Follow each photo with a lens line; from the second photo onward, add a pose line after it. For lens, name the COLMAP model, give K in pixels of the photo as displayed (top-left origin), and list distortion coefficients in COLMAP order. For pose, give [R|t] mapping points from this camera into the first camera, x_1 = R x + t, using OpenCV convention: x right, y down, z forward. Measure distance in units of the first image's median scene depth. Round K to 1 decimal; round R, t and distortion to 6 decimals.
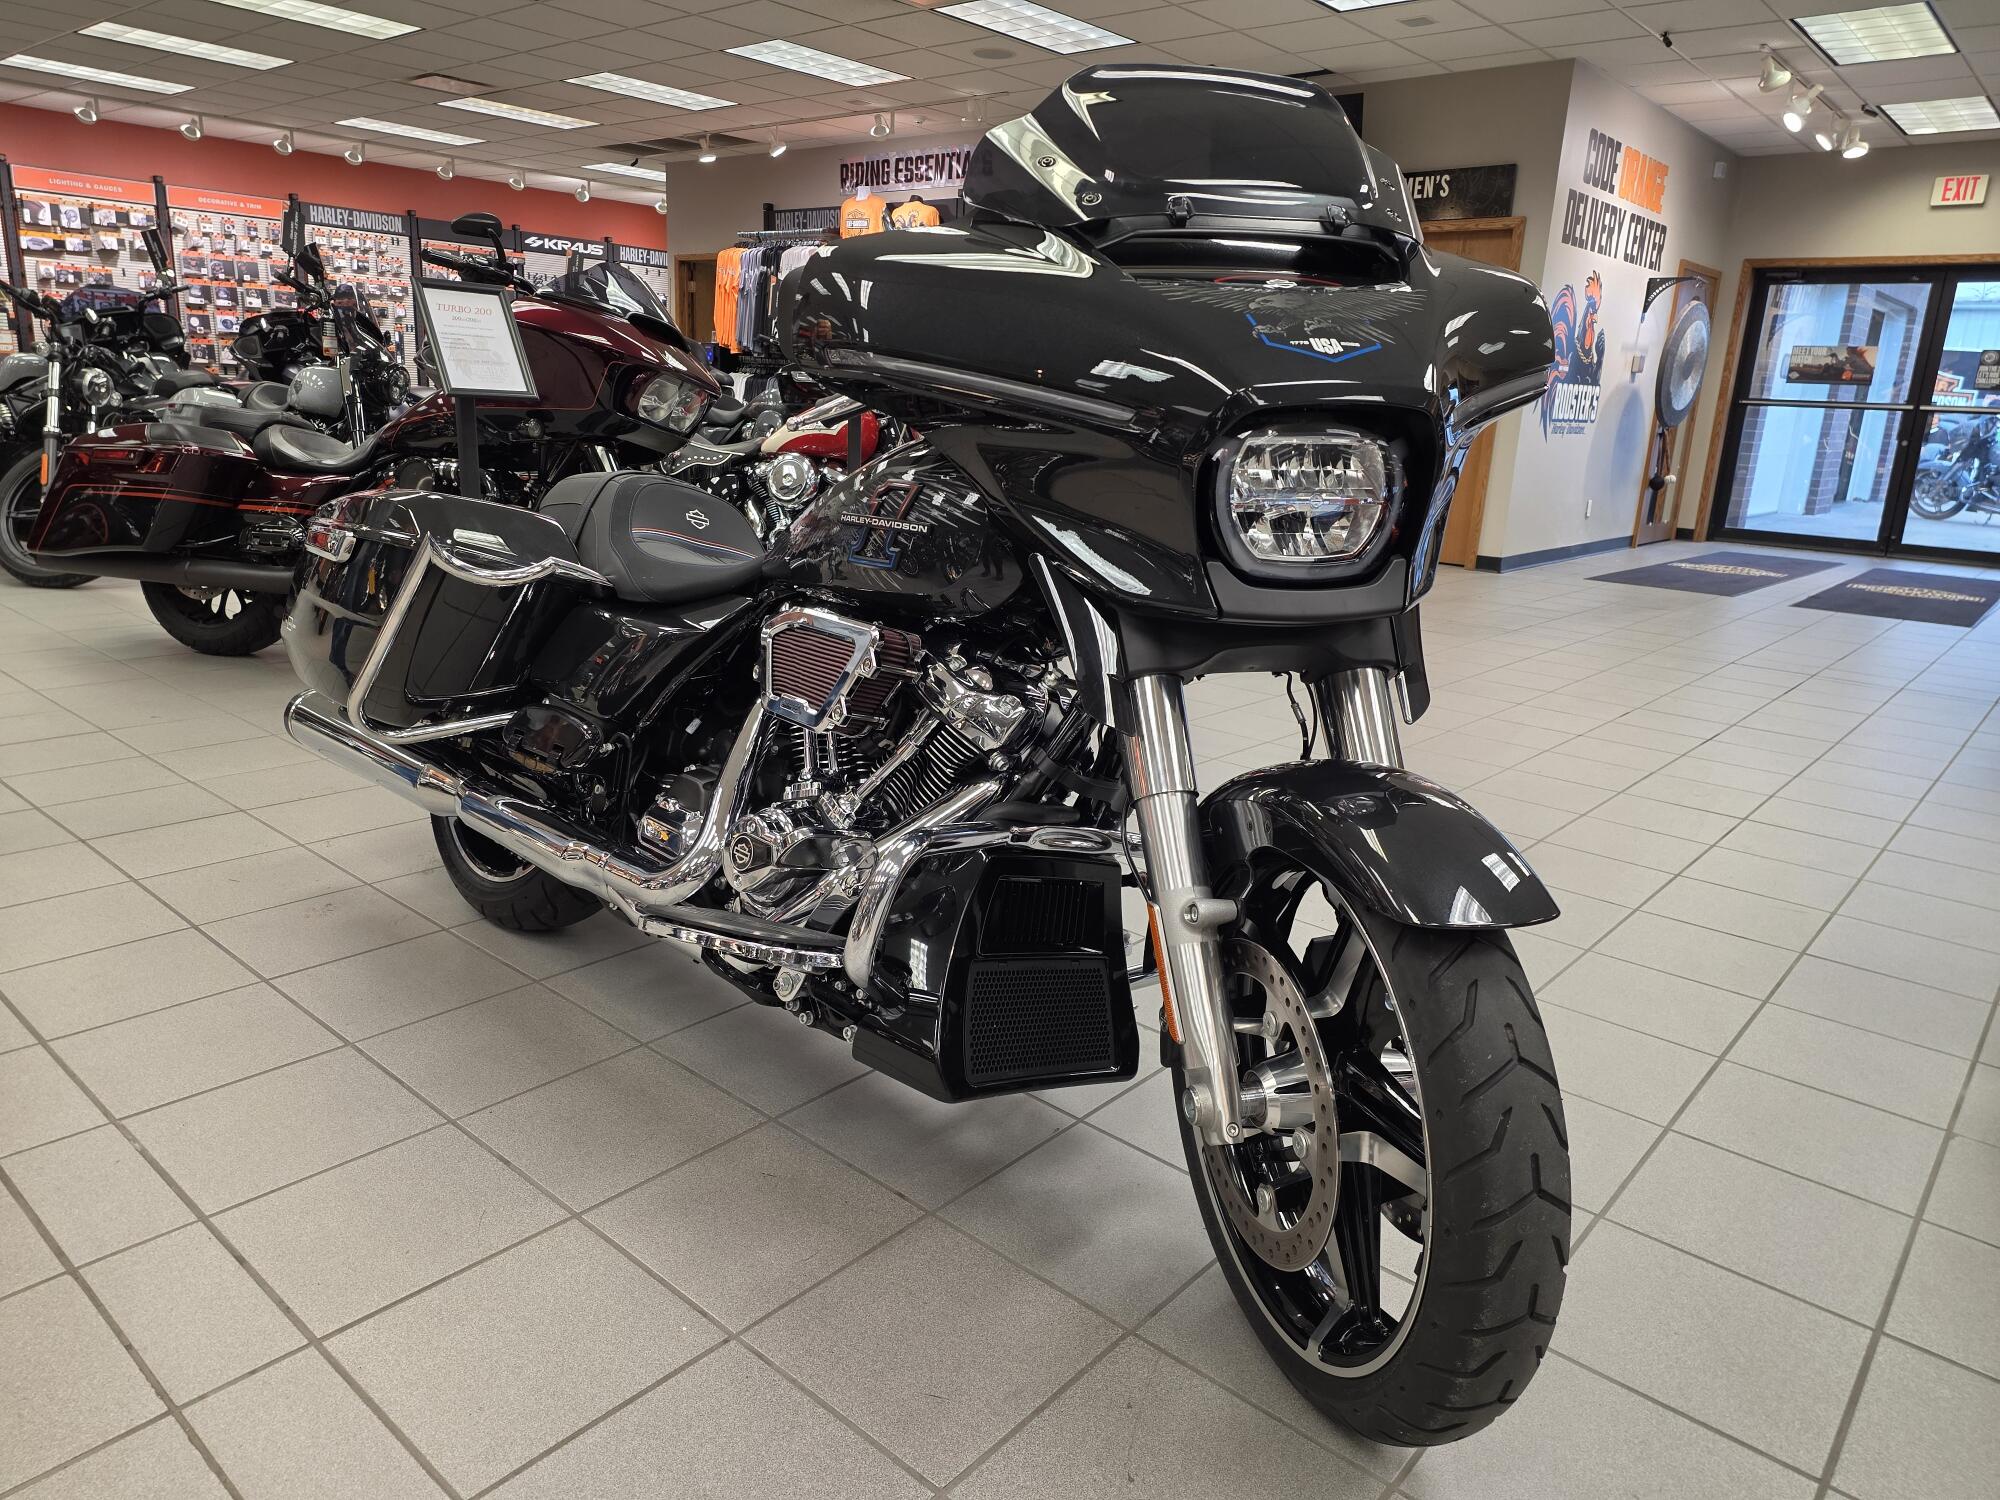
lens RADIAL K [[1339.1, 0, 995.3], [0, 1339.1, 717.6], [0, 0, 1]] dist [0.054145, -0.038120]
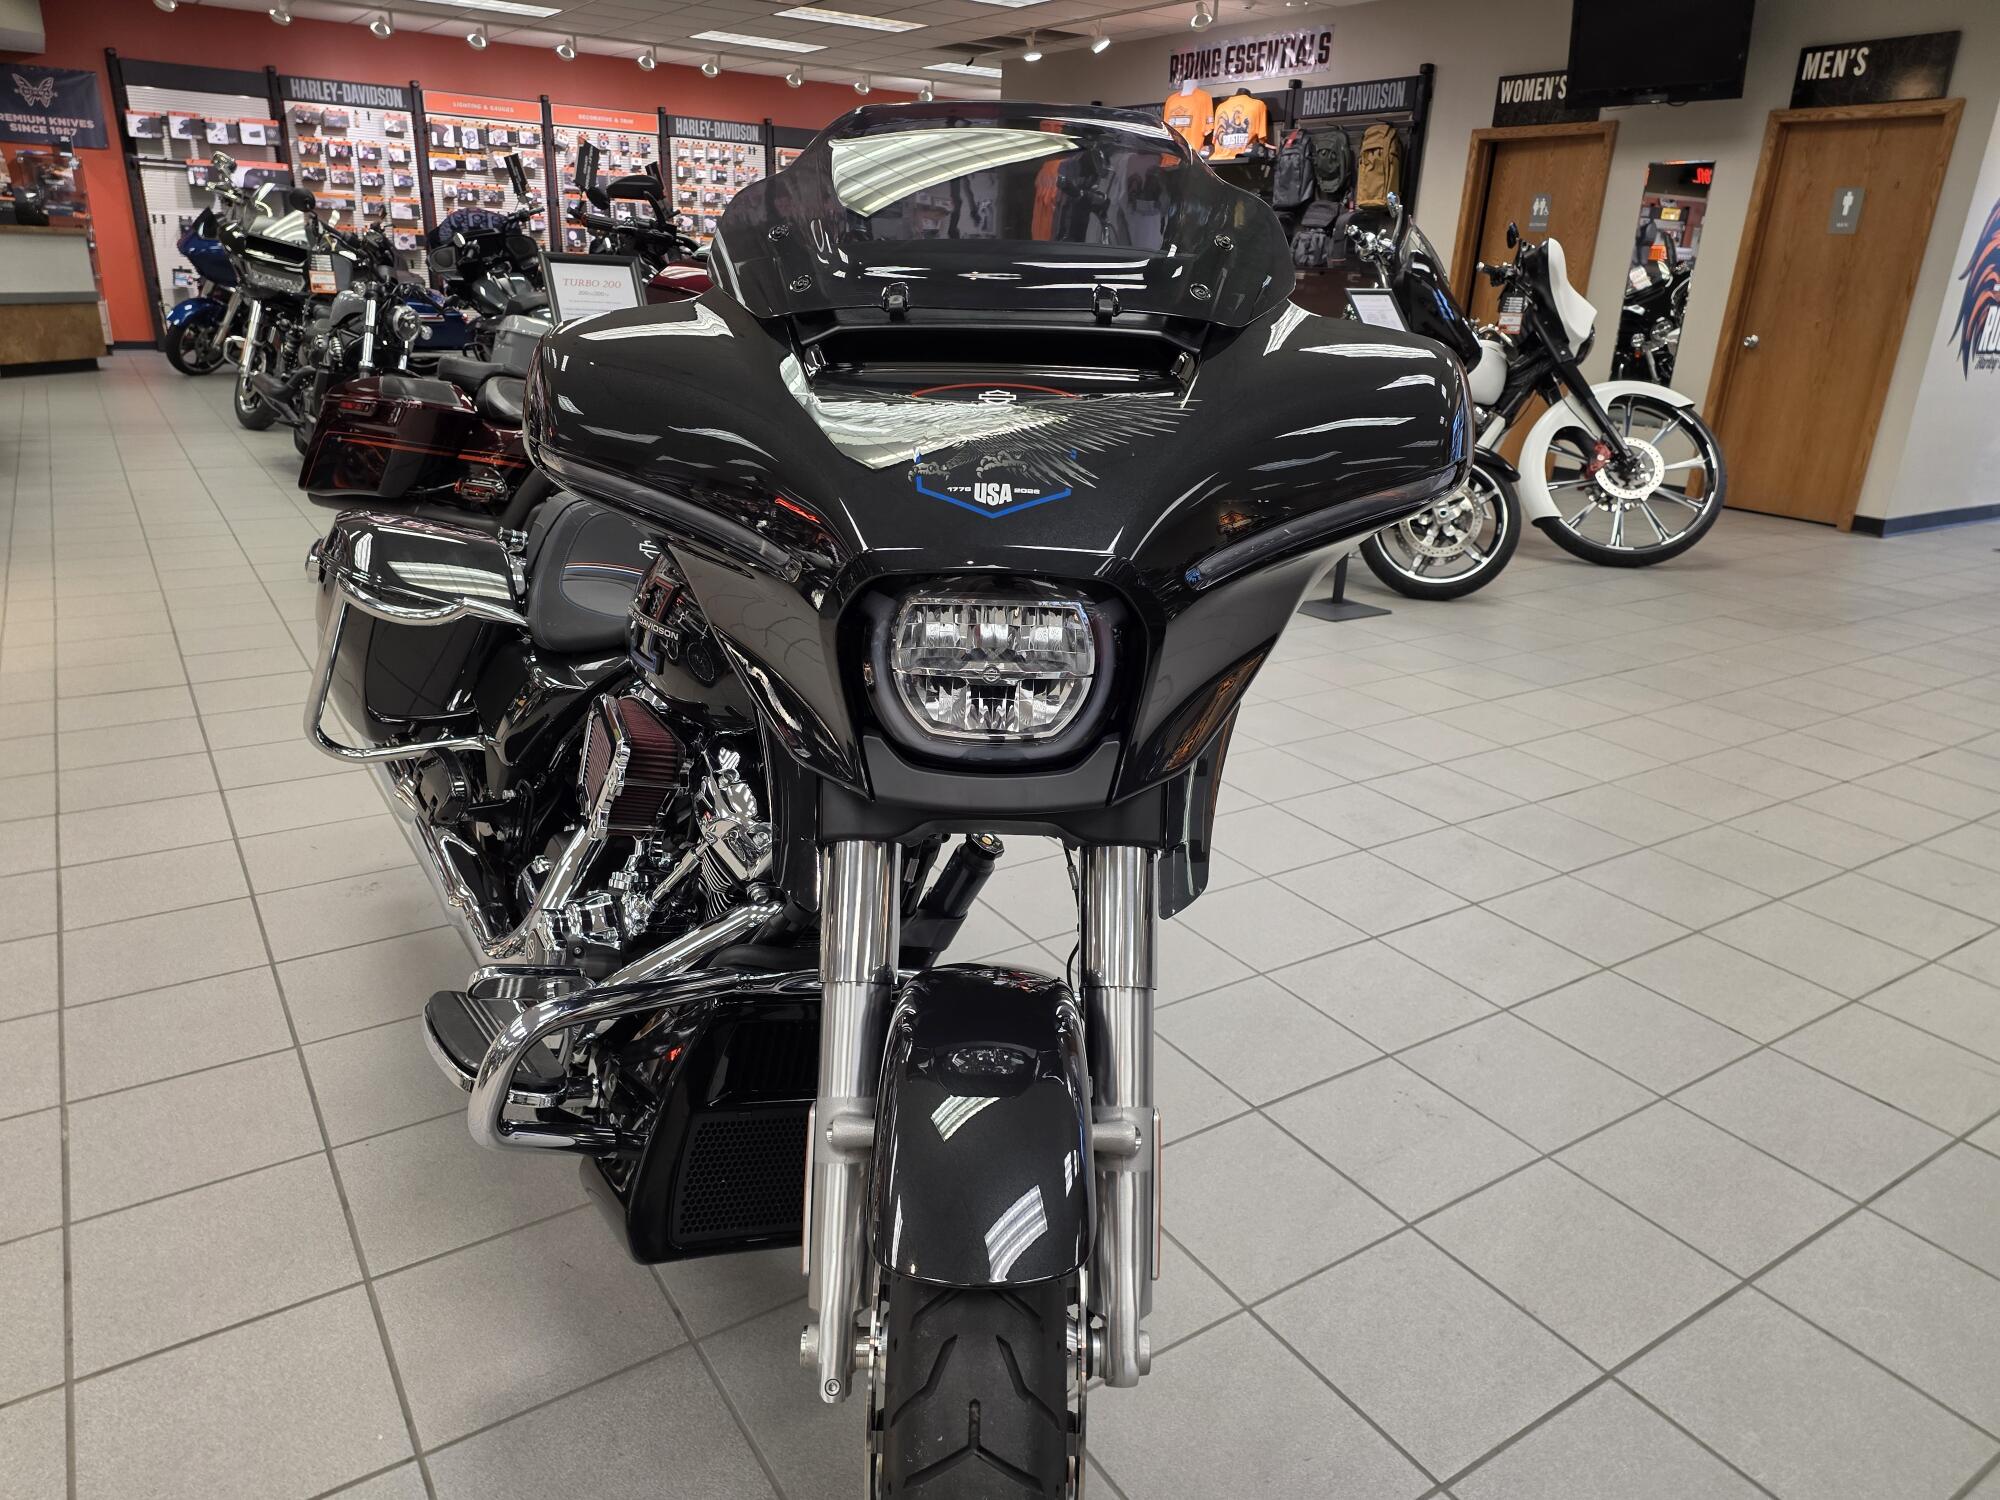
lens RADIAL K [[1342.5, 0, 1012.7], [0, 1342.5, 745.0], [0, 0, 1]] dist [0.045133, -0.030580]
pose [[0.964596, 0.085272, -0.249566, 0.057500], [-0.061097, 0.992795, 0.103075, -0.025540], [0.256558, -0.084178, 0.962856, 0.025641]]
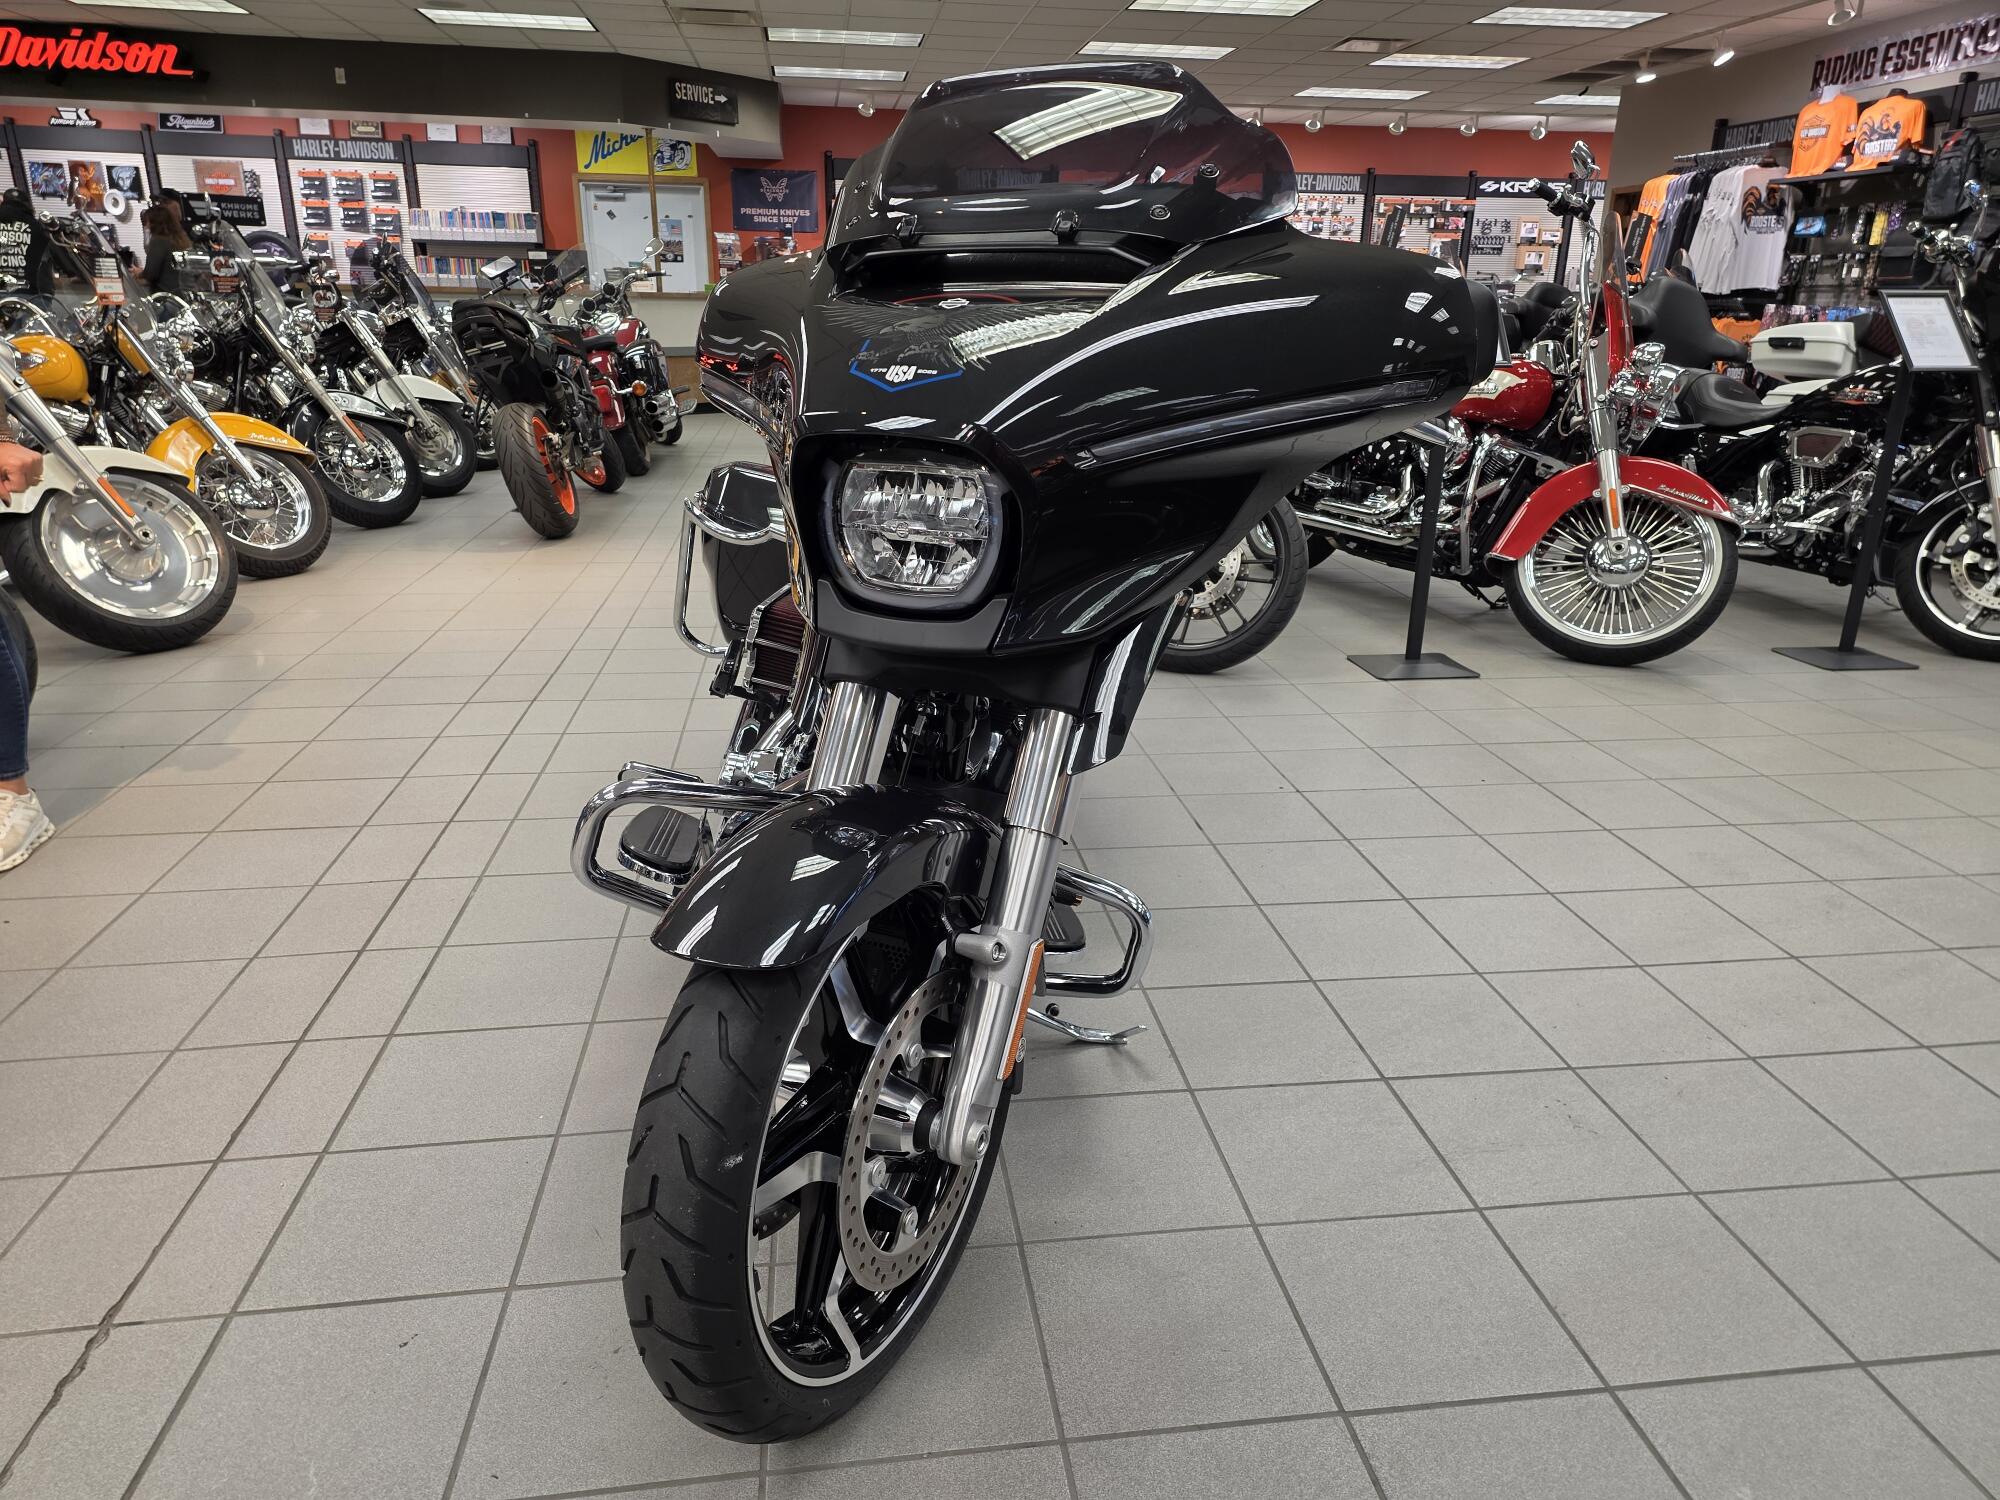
lens RADIAL K [[1321.1, 0, 1002.2], [0, 1321.1, 752.1], [0, 0, 1]] dist [0.026249, -0.014222]
pose [[0.750585, 0.182608, -0.635040, 0.116306], [-0.138490, 0.983185, 0.119030, -0.016039], [0.646098, -0.001396, 0.763253, 0.038913]]
